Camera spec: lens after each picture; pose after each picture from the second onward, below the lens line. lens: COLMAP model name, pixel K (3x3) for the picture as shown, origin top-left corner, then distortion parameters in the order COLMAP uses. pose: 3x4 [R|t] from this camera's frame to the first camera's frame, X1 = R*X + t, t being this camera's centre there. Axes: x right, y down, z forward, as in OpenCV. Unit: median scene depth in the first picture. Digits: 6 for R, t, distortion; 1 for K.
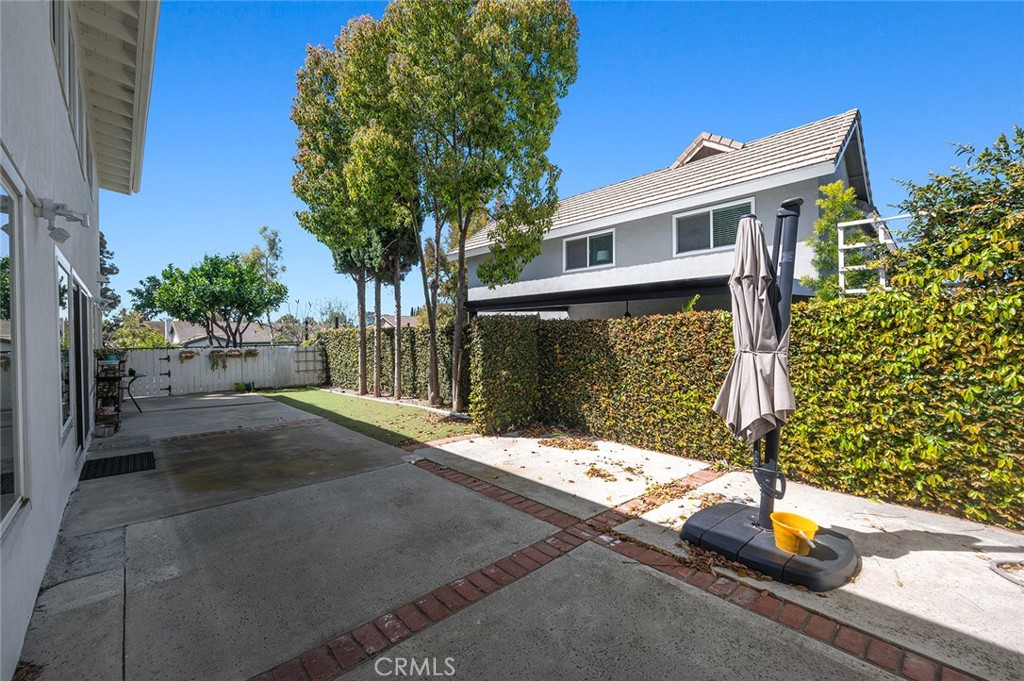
lens RADIAL K [[427.1, 0, 510.6], [0, 427.1, 336.6], [0, 0, 1]] dist [0.010696, -0.000329]
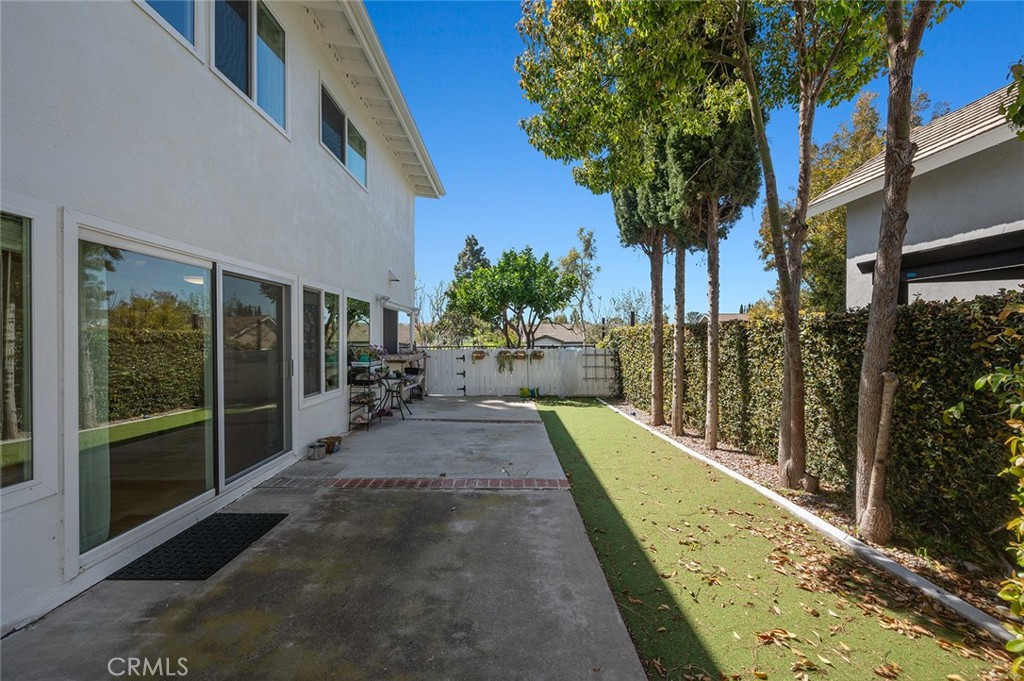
lens RADIAL K [[427.1, 0, 504.8], [0, 427.1, 338.0], [0, 0, 1]] dist [0.010696, -0.000329]
pose [[0.744717, 0.008811, -0.667322, -0.082806], [-0.007714, 0.999960, 0.004595, 0.000147], [0.667336, 0.001725, 0.744755, 0.359109]]
